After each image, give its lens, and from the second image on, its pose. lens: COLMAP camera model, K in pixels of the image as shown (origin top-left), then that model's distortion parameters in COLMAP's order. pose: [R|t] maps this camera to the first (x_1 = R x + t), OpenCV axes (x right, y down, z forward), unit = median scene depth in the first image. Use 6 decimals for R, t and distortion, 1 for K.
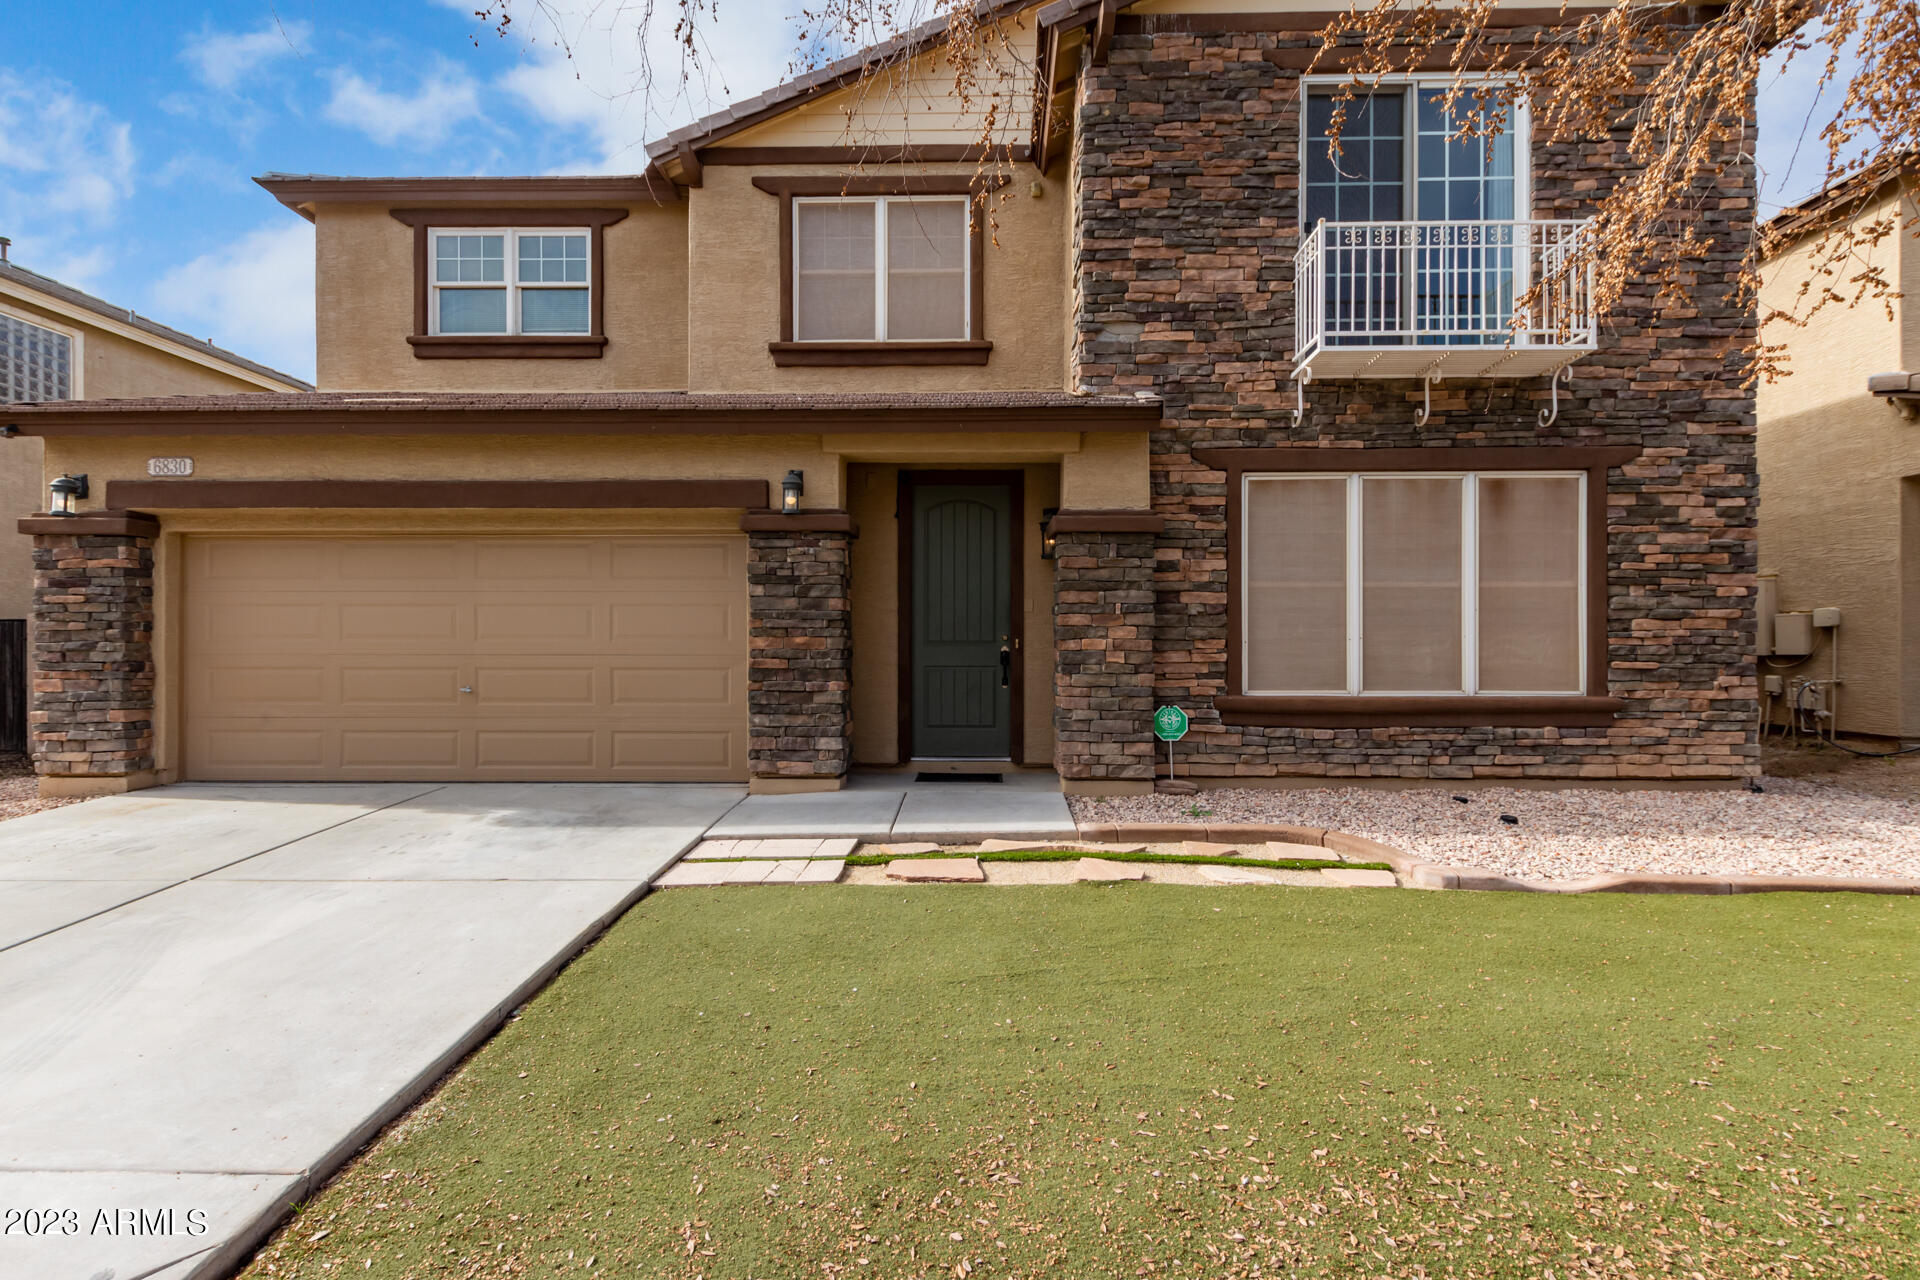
lens RADIAL K [[877.5, 0, 966.2], [0, 877.5, 643.8], [0, 0, 1]] dist [0.005937, -0.000572]
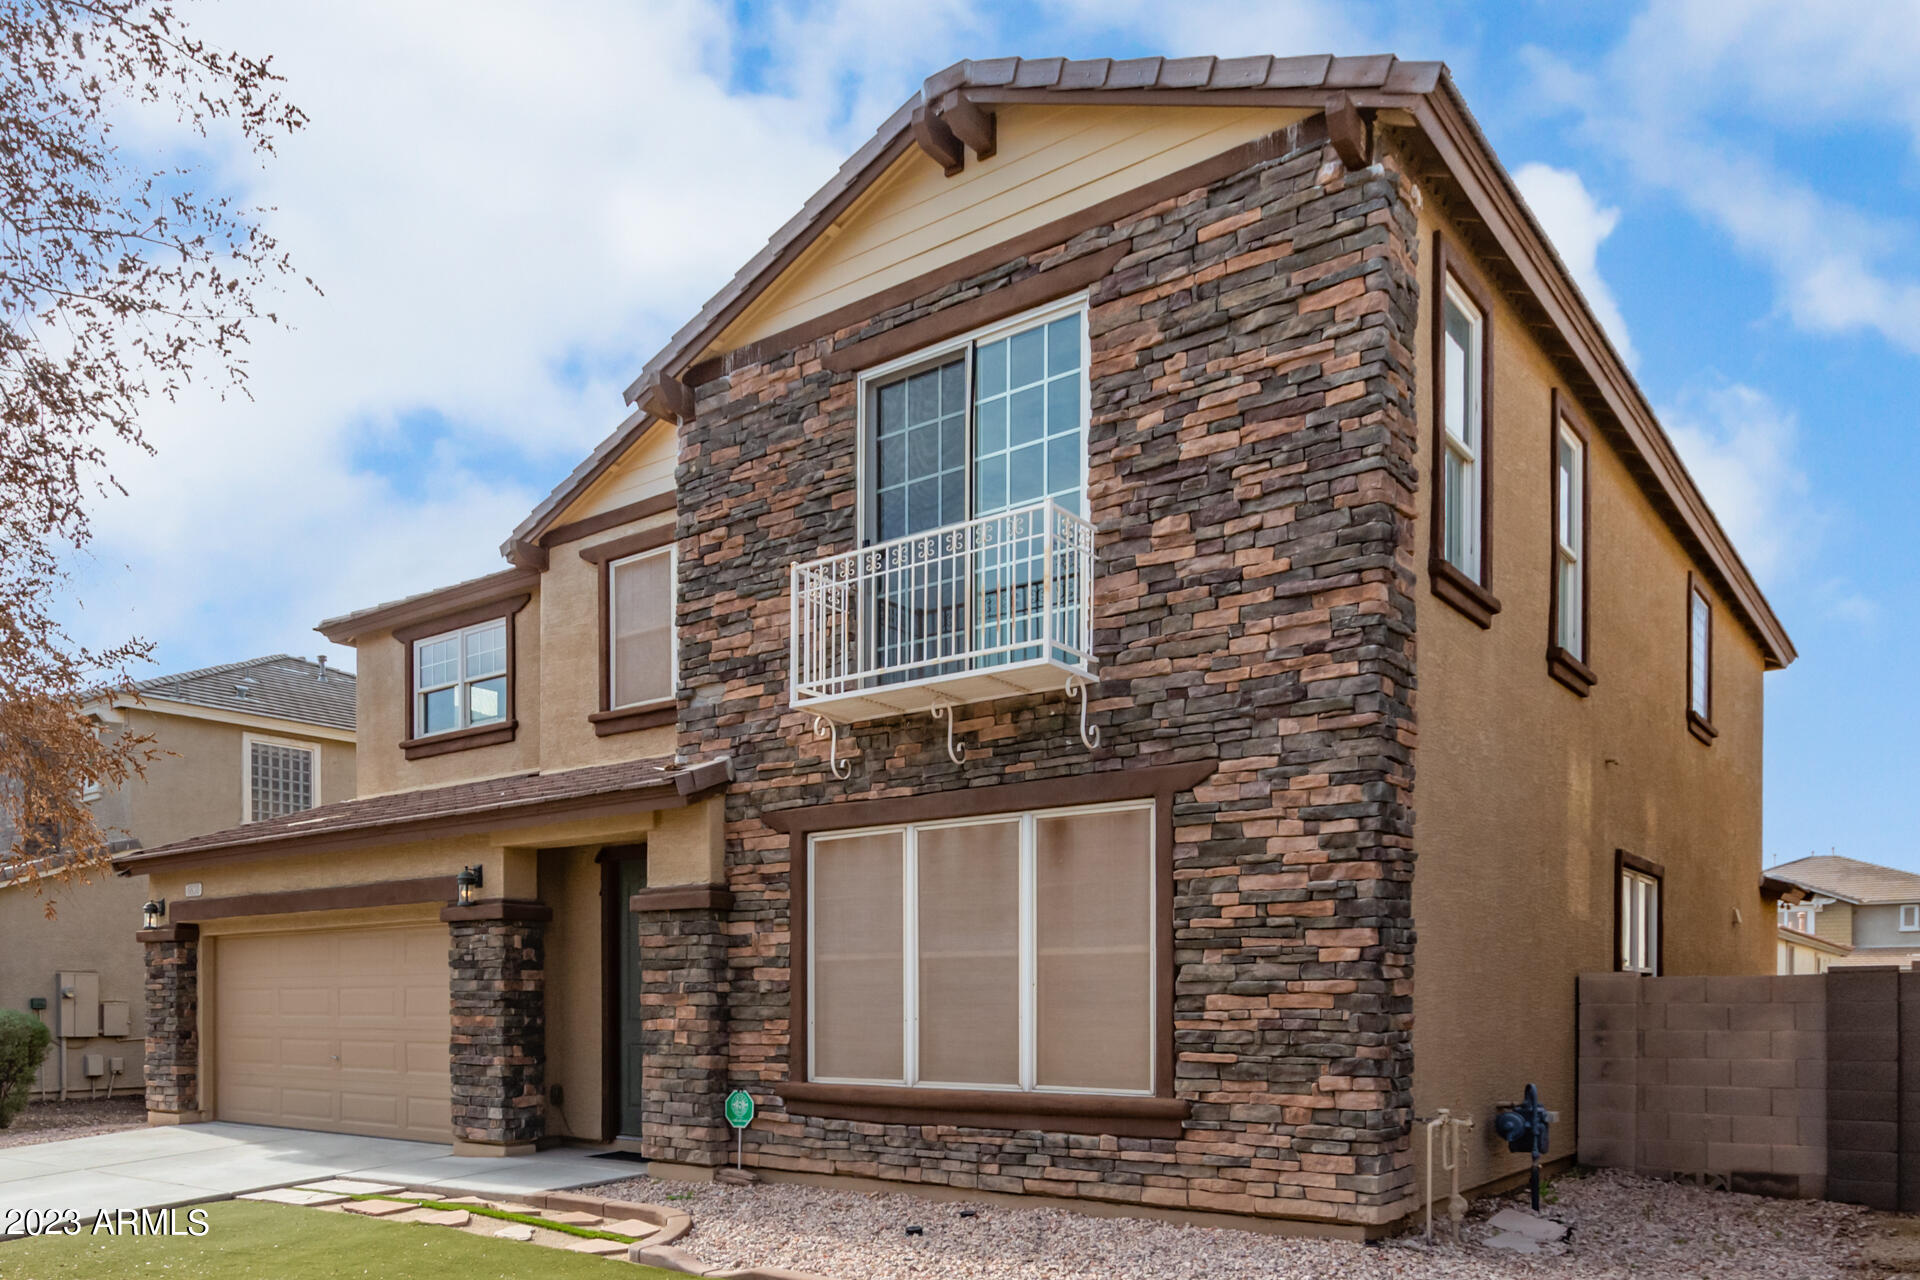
lens RADIAL K [[1437.6, 0, 764.4], [0, 1437.6, 1011.9], [0, 0, 1]] dist [-0.003056, 0.000410]
pose [[0.770976, 0.001569, -0.636862, 1.221882], [0.003583, 0.999970, 0.006802, -0.023101], [0.636854, -0.007526, 0.770948, -0.162501]]
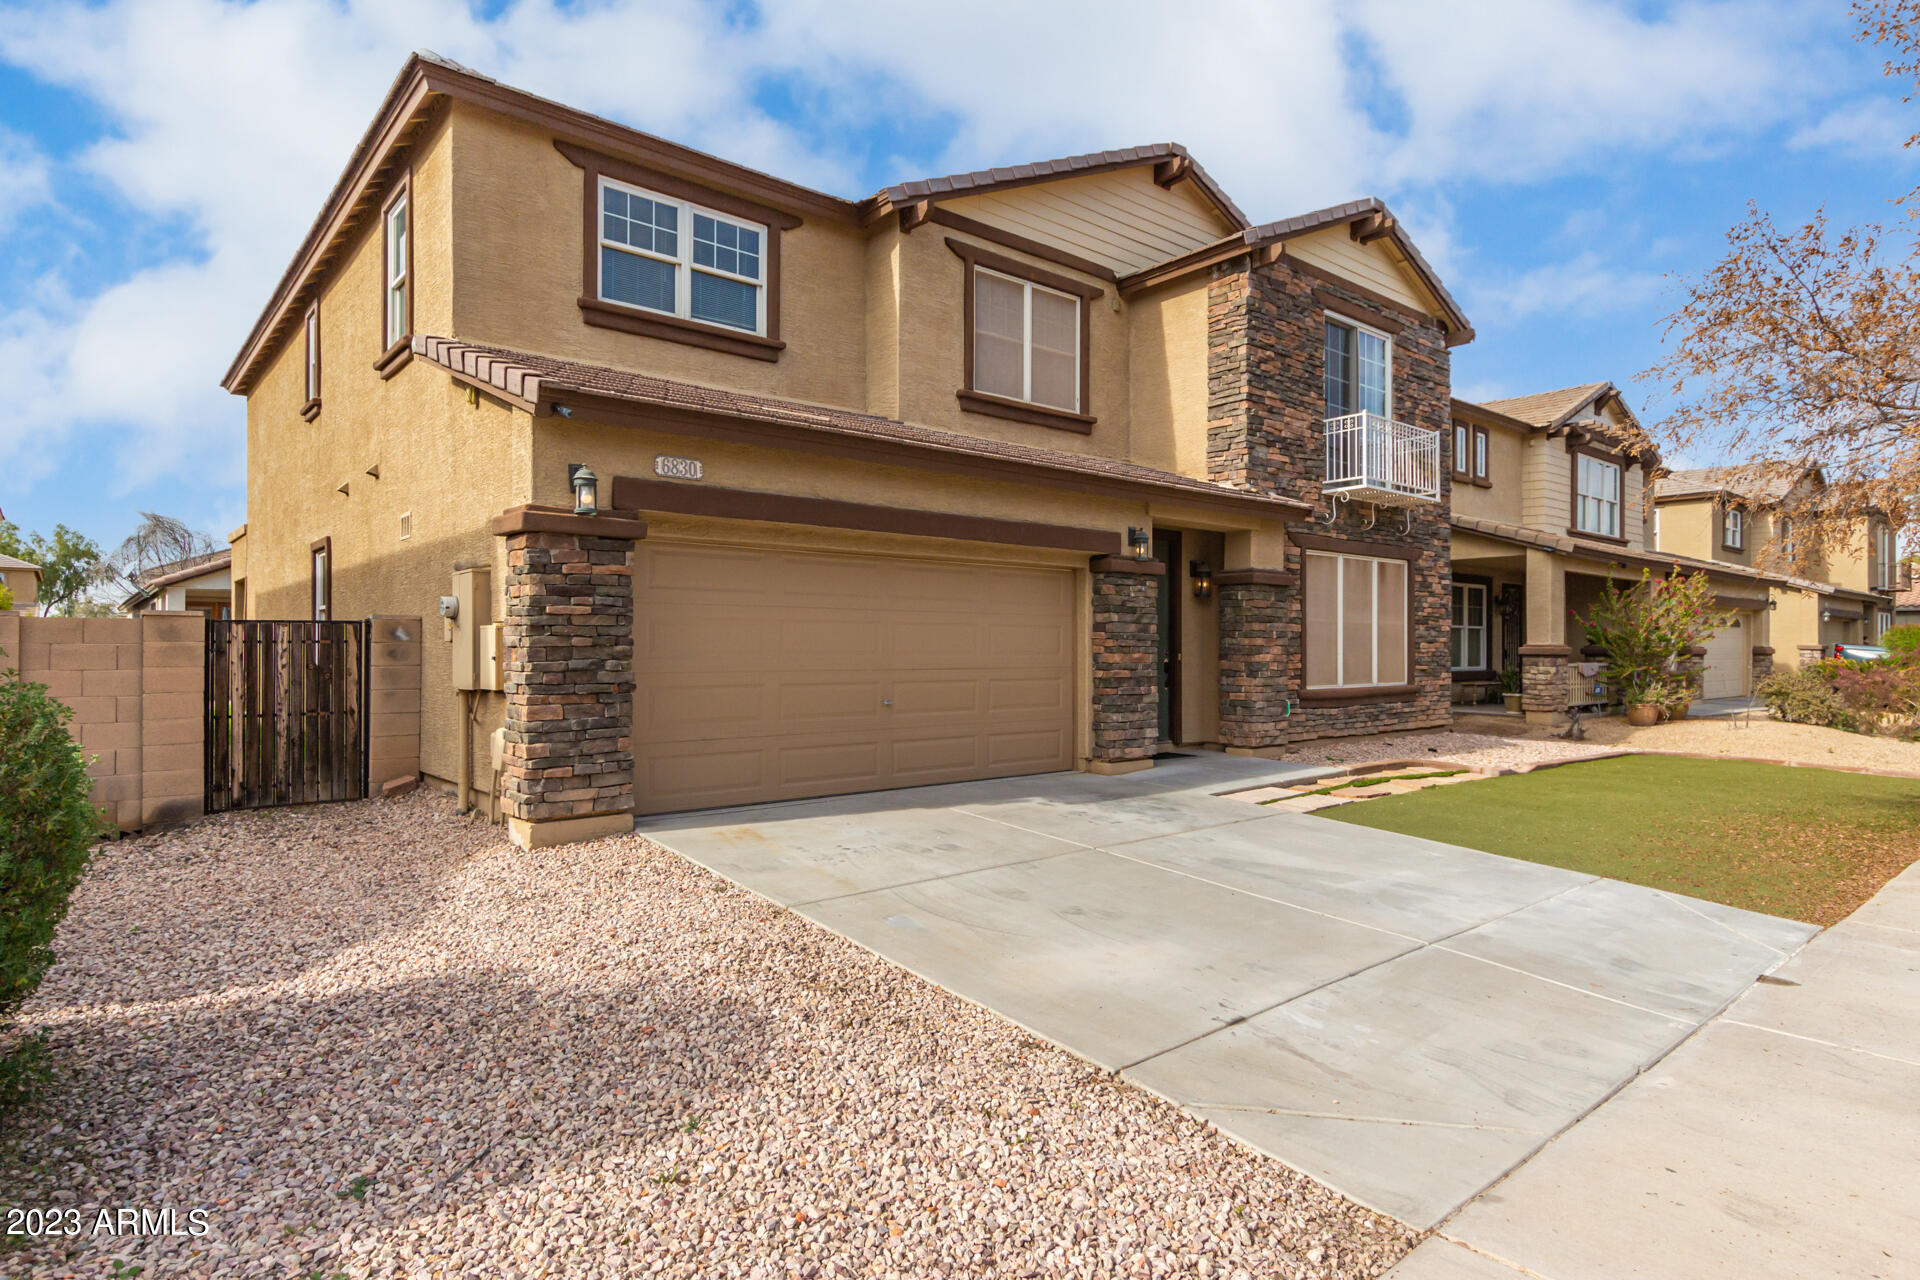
lens RADIAL K [[1057.3, 0, 960.0], [0, 1057.3, 640.0], [0, 0, 1]] dist [0.003265, 0.000369]
pose [[0.744563, 0.006534, 0.667520, -1.432037], [-0.003345, 0.999976, -0.006056, -0.016928], [-0.667543, 0.002276, 0.744567, -0.009287]]
